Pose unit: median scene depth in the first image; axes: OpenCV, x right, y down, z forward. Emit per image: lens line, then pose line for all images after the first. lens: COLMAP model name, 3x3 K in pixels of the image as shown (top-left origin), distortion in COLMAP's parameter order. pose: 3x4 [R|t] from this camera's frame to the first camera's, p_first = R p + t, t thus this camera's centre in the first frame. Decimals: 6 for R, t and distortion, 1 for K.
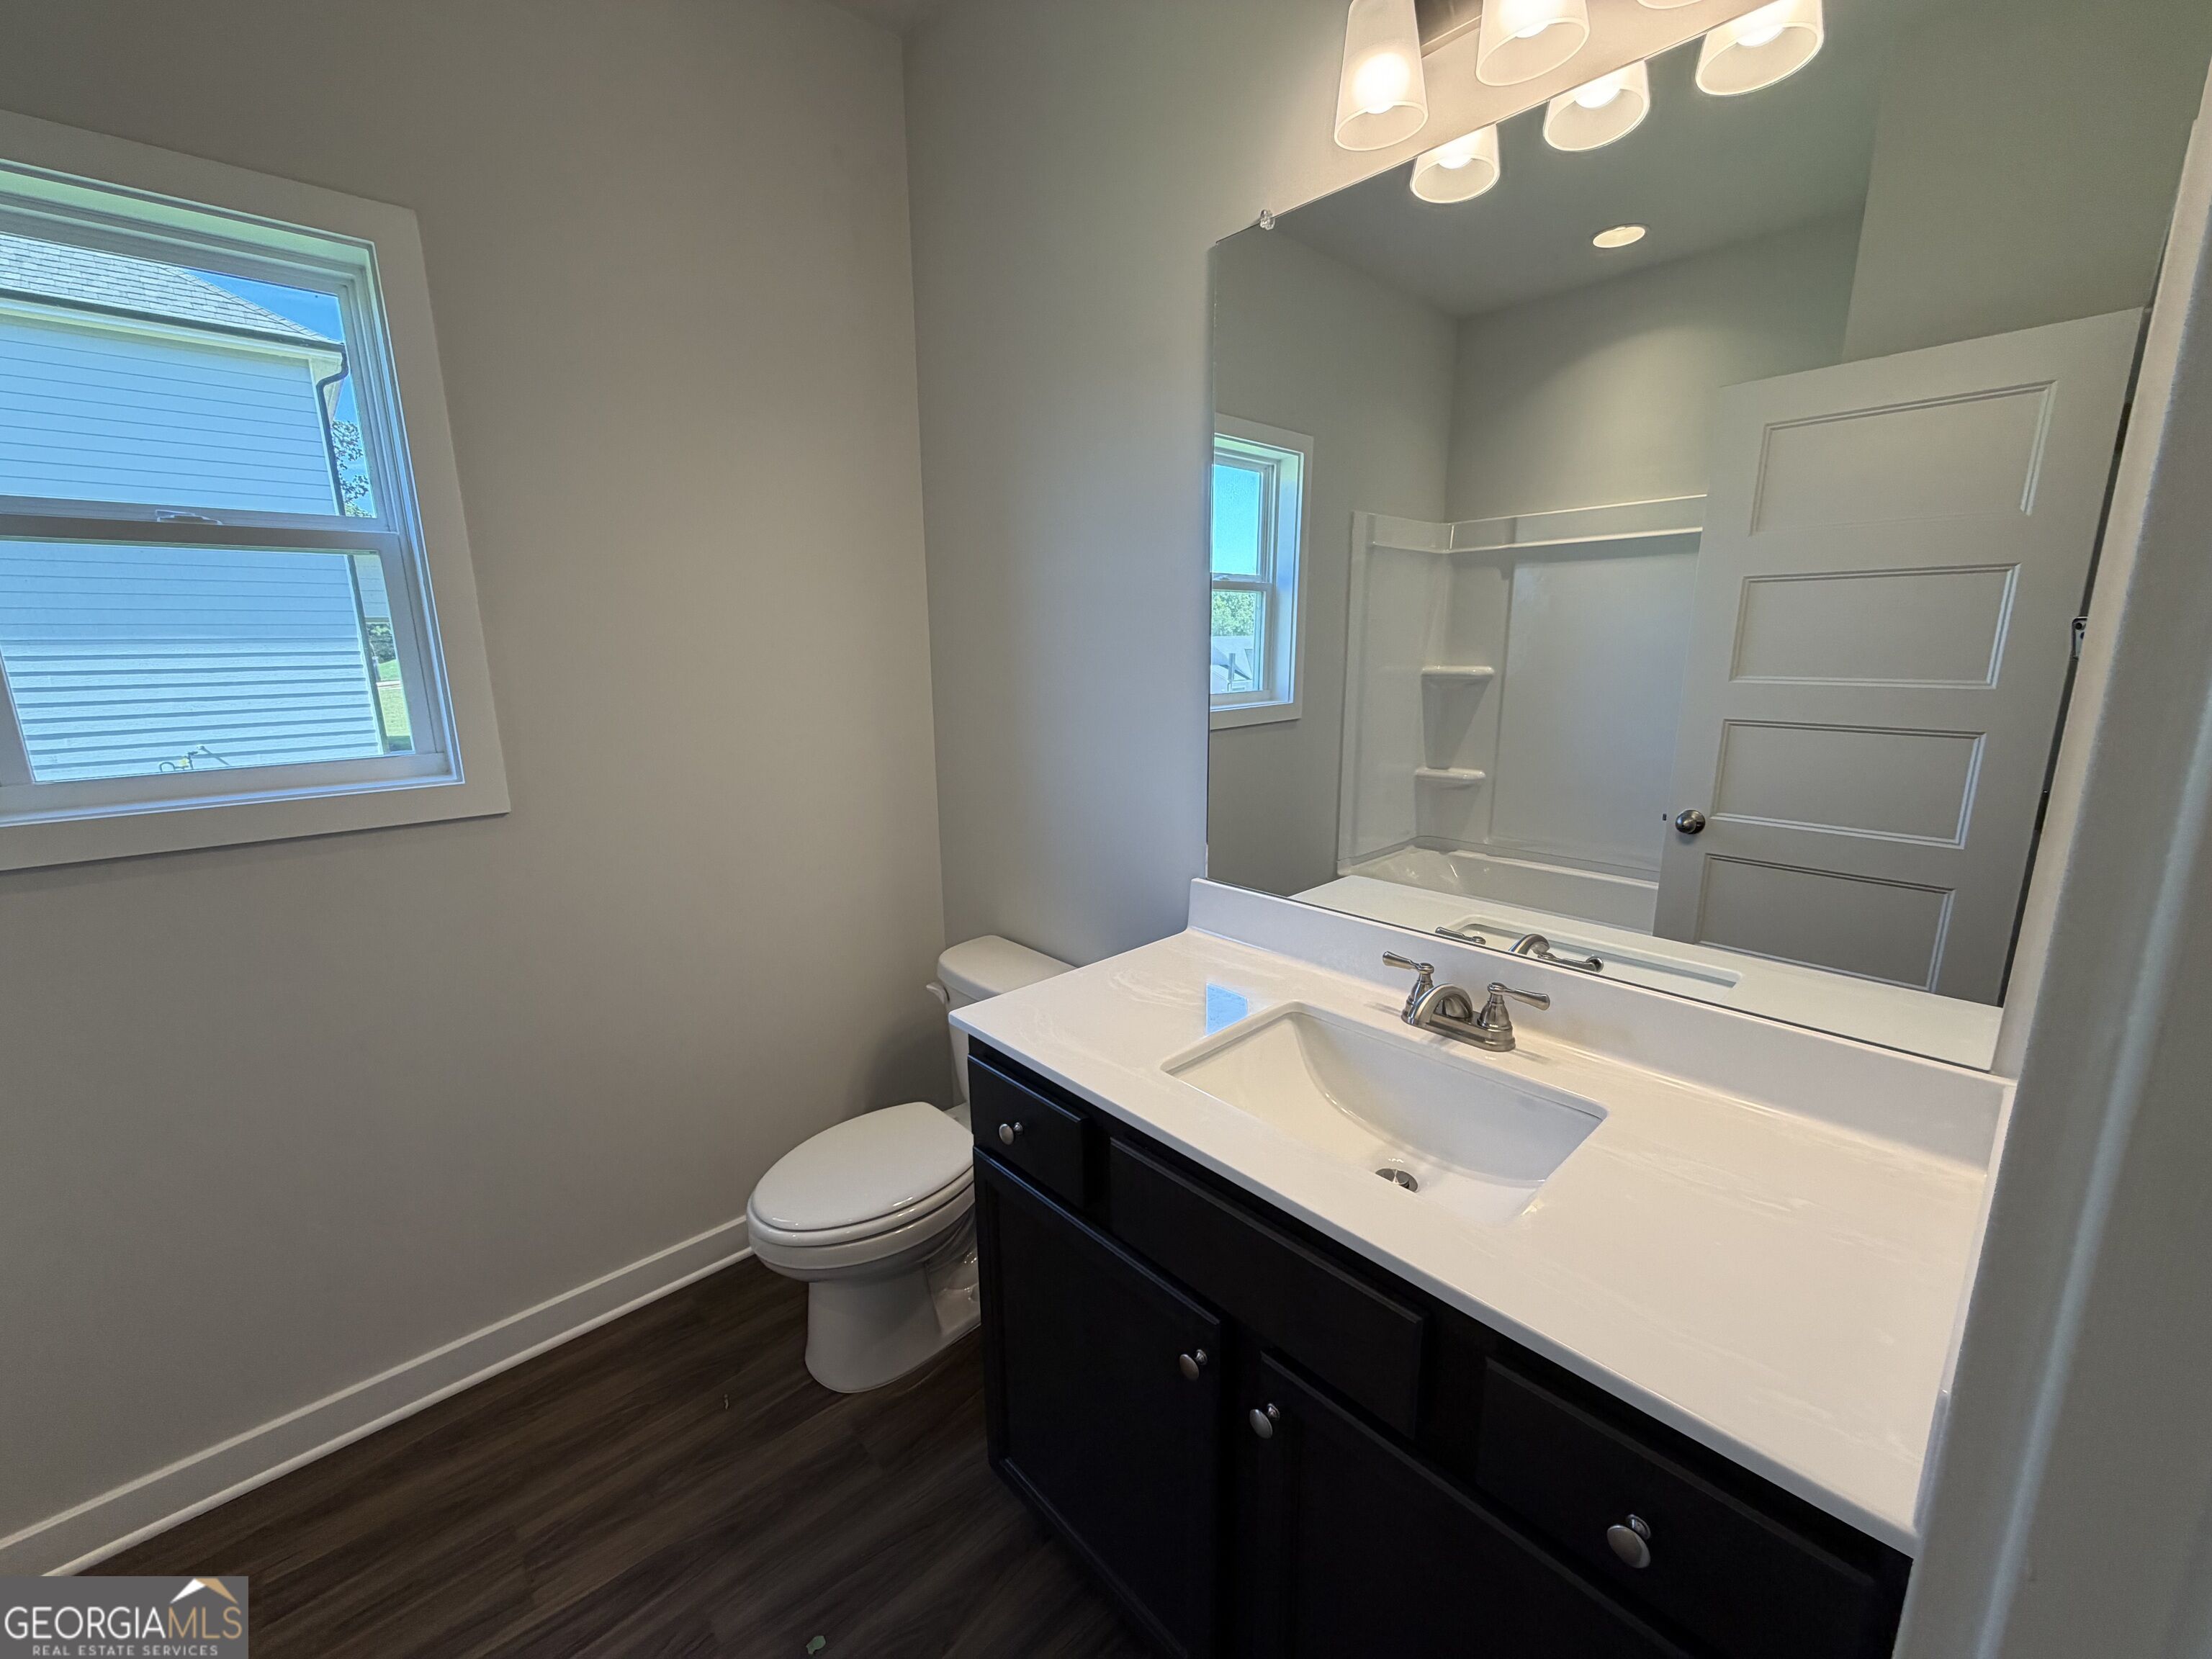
lens RADIAL K [[880.5, 0, 1098.2], [0, 880.5, 825.2], [0, 0, 1]] dist [-0.000316, -0.000781]
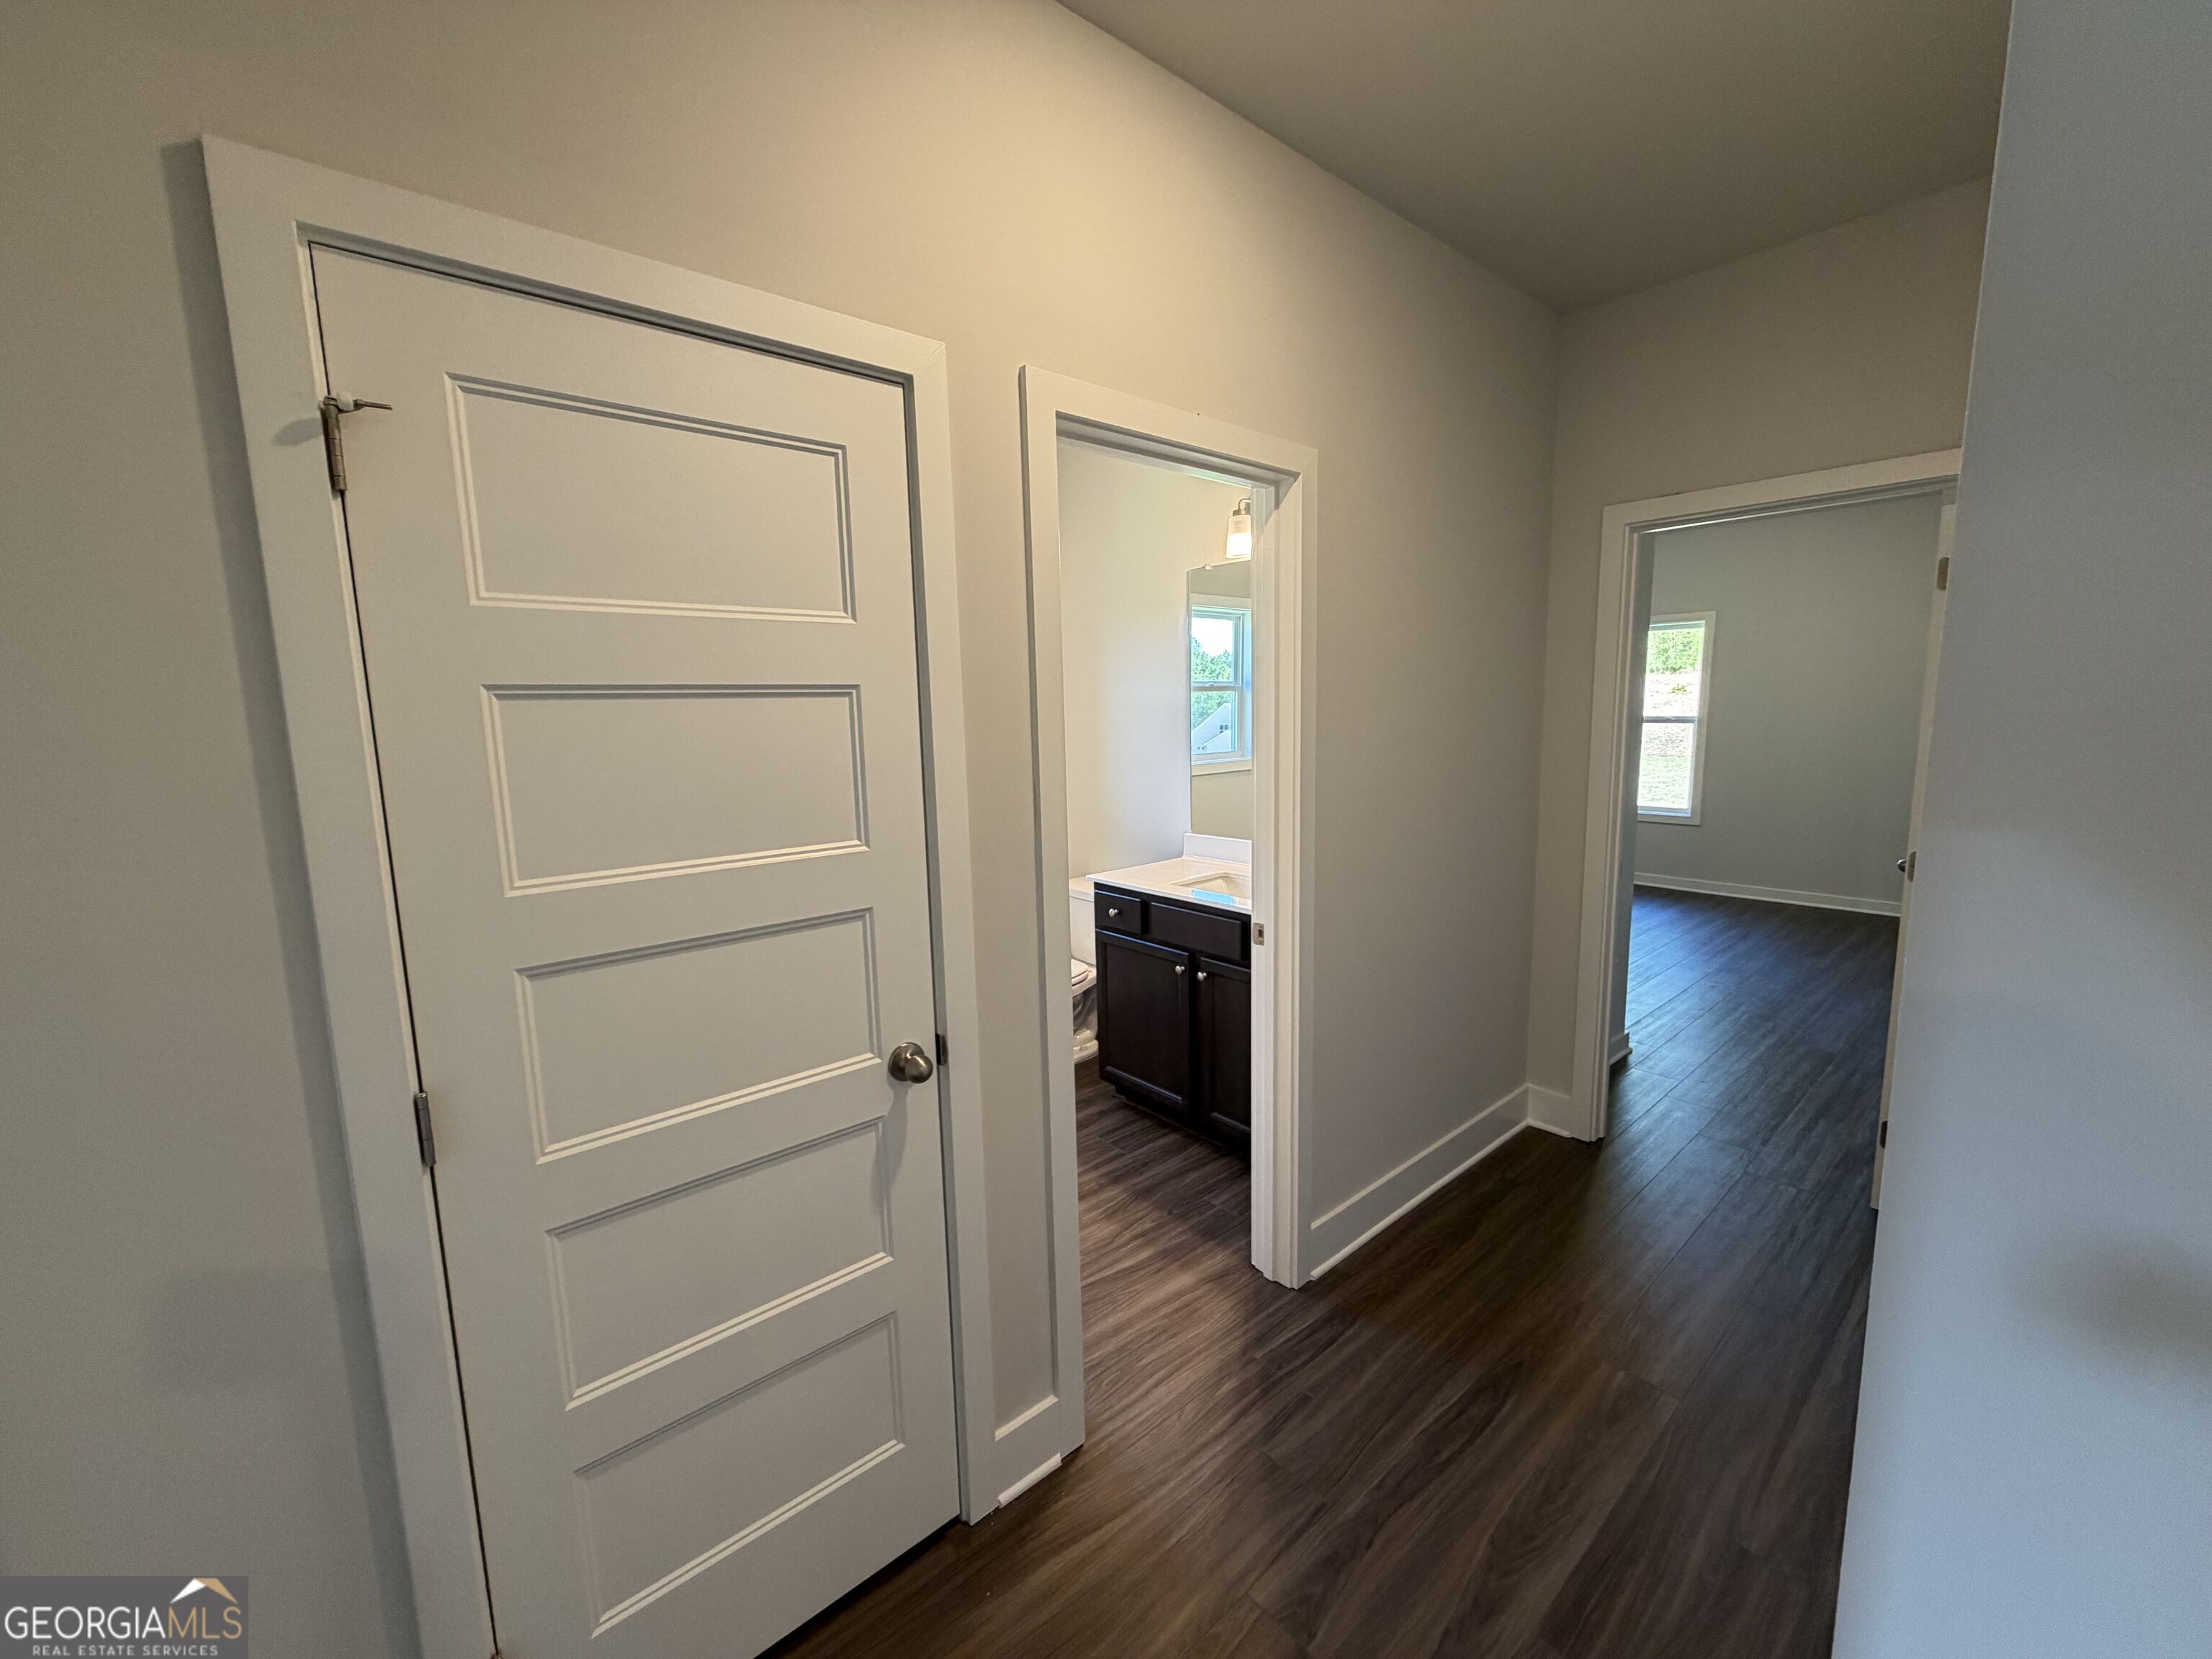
lens RADIAL K [[880.5, 0, 1098.2], [0, 880.5, 825.2], [0, 0, 1]] dist [-0.000316, -0.000781]
pose [[0.999581, -0.012868, -0.025916, -0.031458], [0.010862, 0.997041, -0.076103, 0.119564], [0.026818, 0.075790, 0.996763, -0.719940]]
